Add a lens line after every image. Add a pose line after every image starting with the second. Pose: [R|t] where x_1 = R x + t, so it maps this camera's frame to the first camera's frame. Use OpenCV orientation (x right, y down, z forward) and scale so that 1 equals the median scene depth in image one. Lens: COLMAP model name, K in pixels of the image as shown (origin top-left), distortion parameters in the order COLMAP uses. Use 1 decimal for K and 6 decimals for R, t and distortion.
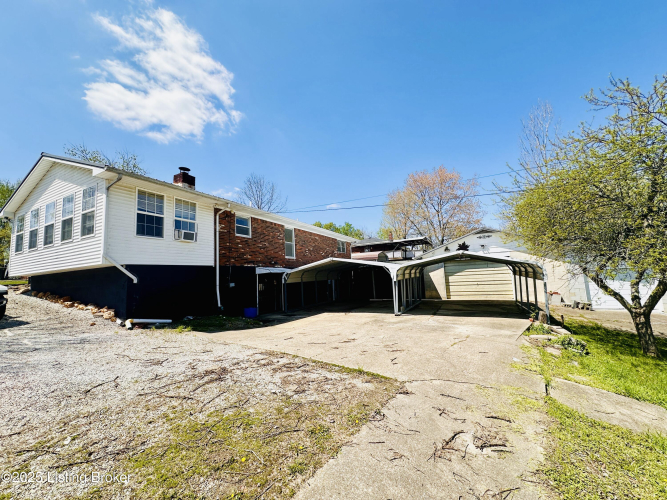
lens RADIAL K [[271.6, 0, 333.5], [0, 271.6, 250.0], [0, 0, 1]] dist [-0.000173, -0.000034]
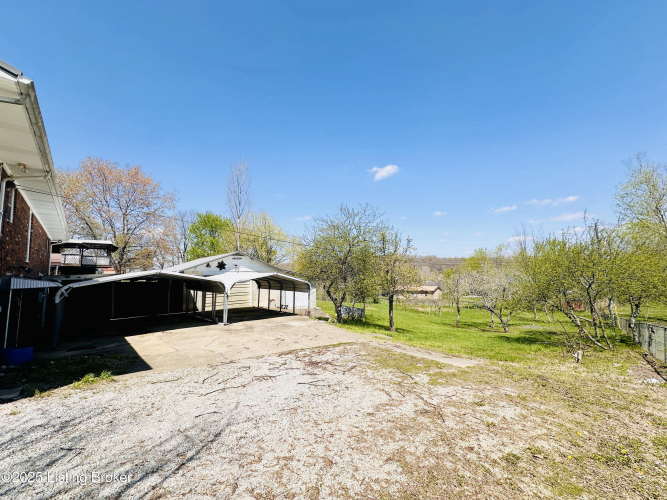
lens RADIAL K [[285.4, 0, 333.5], [0, 285.4, 250.0], [0, 0, 1]] dist [-0.000079, -0.000104]
pose [[0.311521, 0.122149, 0.942356, -0.977101], [-0.091166, 0.990971, -0.098314, 0.004536], [-0.945856, -0.055284, 0.319844, 0.246401]]
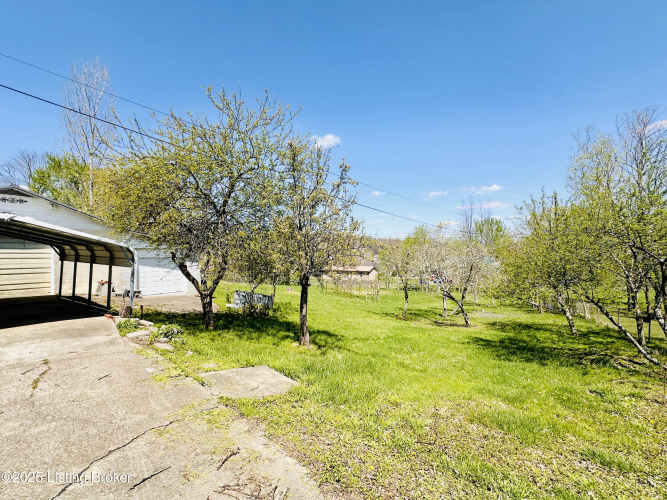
lens RADIAL K [[285.4, 0, 333.5], [0, 285.4, 250.0], [0, 0, 1]] dist [-0.000079, -0.000104]
pose [[0.098135, 0.064083, 0.993108, -0.054652], [-0.108145, 0.992701, -0.053370, 0.037883], [-0.989280, -0.102162, 0.104349, 0.284497]]
